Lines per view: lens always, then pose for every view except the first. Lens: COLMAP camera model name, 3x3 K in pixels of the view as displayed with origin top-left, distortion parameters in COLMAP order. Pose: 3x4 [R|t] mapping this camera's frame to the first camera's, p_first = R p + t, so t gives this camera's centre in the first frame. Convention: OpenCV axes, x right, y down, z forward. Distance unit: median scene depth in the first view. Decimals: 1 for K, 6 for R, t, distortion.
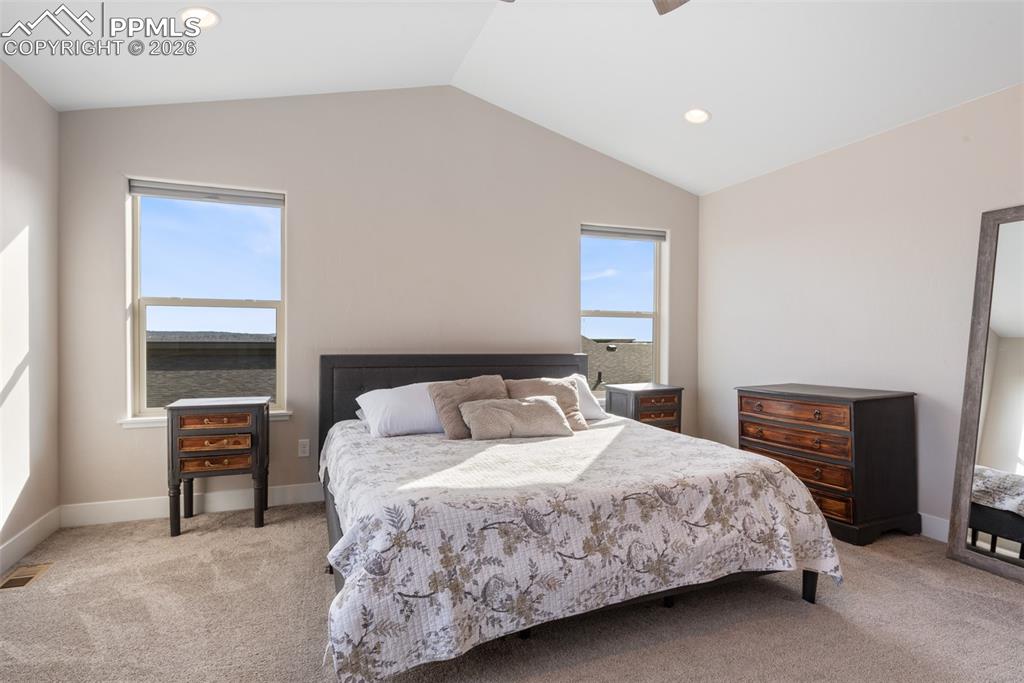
lens RADIAL K [[530.9, 0, 511.8], [0, 530.9, 345.0], [0, 0, 1]] dist [0.010104, -0.000663]
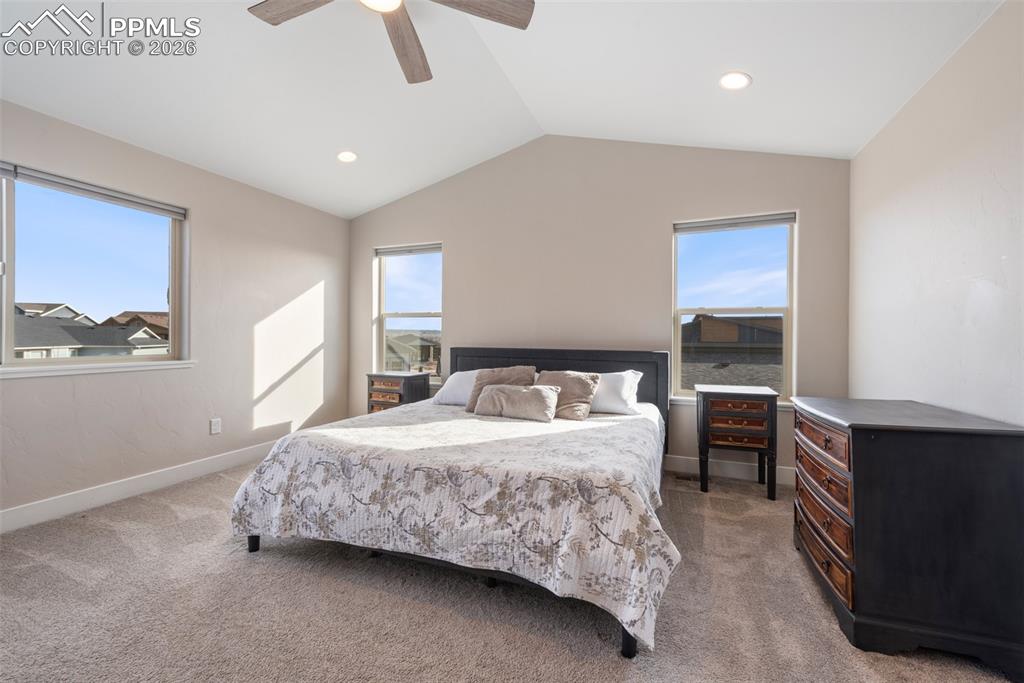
lens RADIAL K [[422.2, 0, 511.9], [0, 422.2, 333.2], [0, 0, 1]] dist [0.008357, -0.000395]
pose [[0.725087, -0.004359, -0.688644, 1.023617], [-0.010061, 0.999806, -0.016922, -0.001929], [0.688584, 0.019198, 0.724902, 0.454475]]
